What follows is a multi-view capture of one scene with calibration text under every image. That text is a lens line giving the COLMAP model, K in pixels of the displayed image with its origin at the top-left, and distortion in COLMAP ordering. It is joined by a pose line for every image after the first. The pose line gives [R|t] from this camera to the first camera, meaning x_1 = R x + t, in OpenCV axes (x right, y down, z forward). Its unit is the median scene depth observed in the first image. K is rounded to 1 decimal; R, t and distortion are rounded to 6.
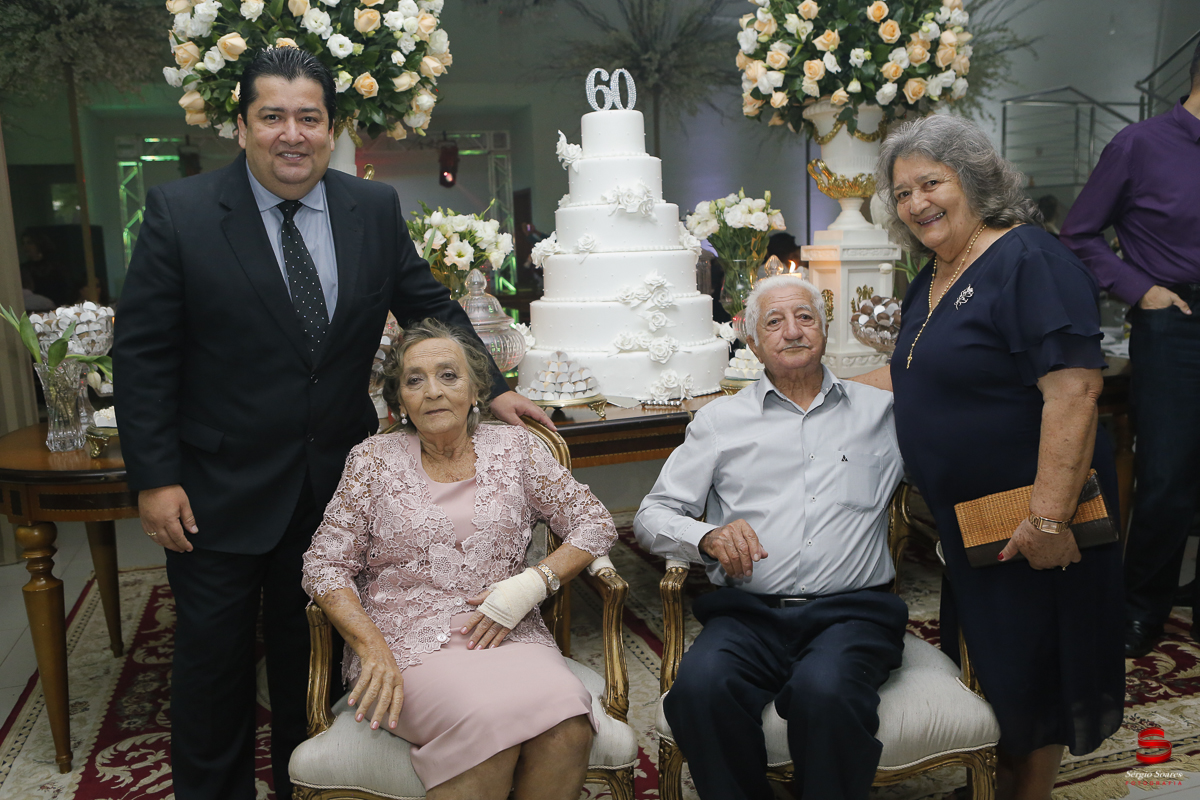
lens RADIAL K [[1025.8, 0, 600.0], [0, 1025.8, 400.0], [0, 0, 1]] dist [-0.085112, 0.092799]
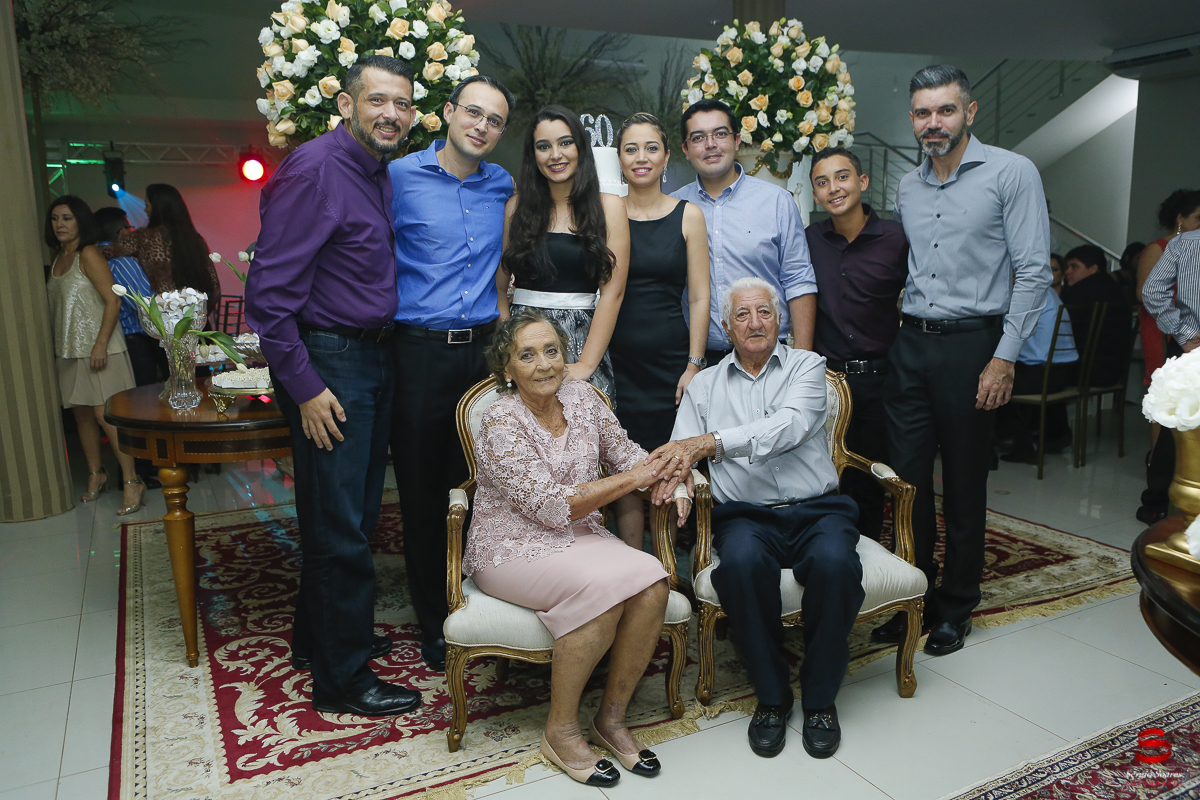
lens RADIAL K [[905.8, 0, 600.0], [0, 905.8, 400.0], [0, 0, 1]] dist [-0.092895, 0.073386]
pose [[0.985289, -0.003061, 0.170866, -0.186475], [0.000898, 0.999919, 0.012734, 0.022870], [-0.170891, -0.012393, 0.985212, -0.133151]]
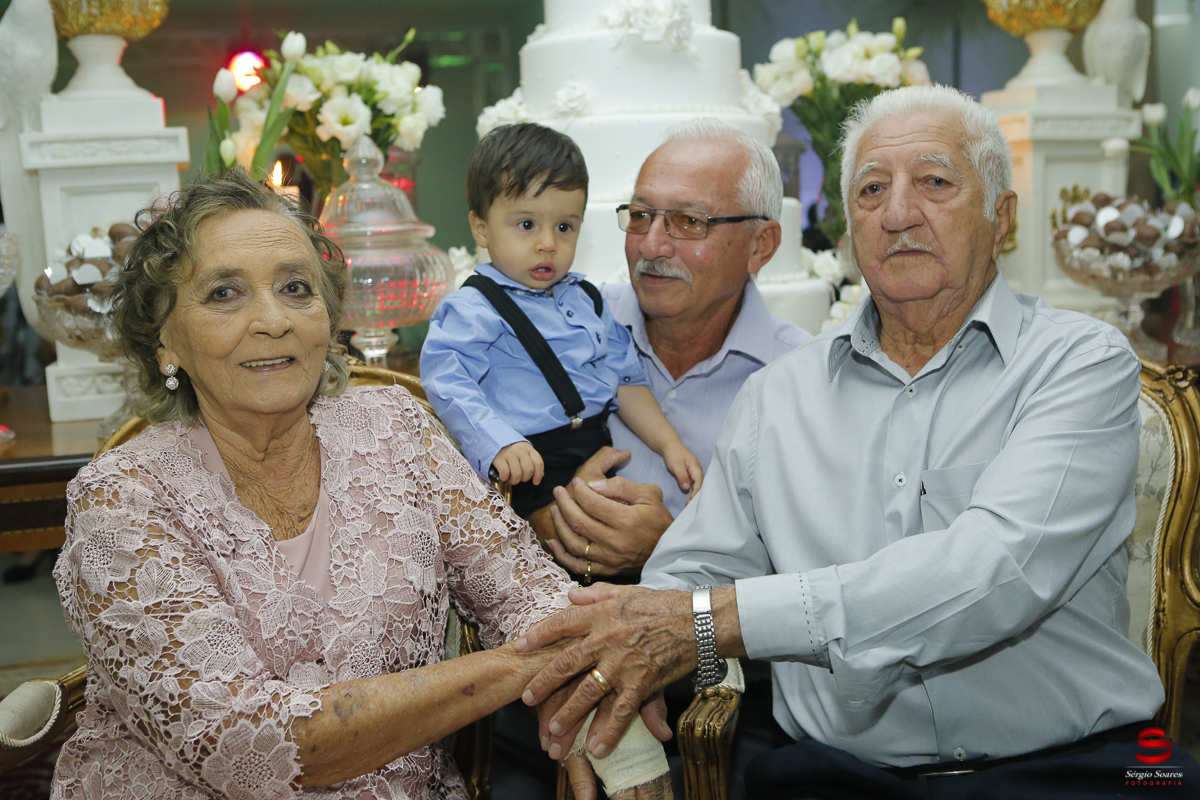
lens RADIAL K [[1441.9, 0, 600.0], [0, 1441.9, 400.0], [0, 0, 1]] dist [-0.009637, 0.018406]
pose [[0.999257, 0.001563, -0.038511, 0.032178], [-0.002789, 0.999490, -0.031797, 0.034493], [0.038441, 0.031880, 0.998752, 0.220268]]
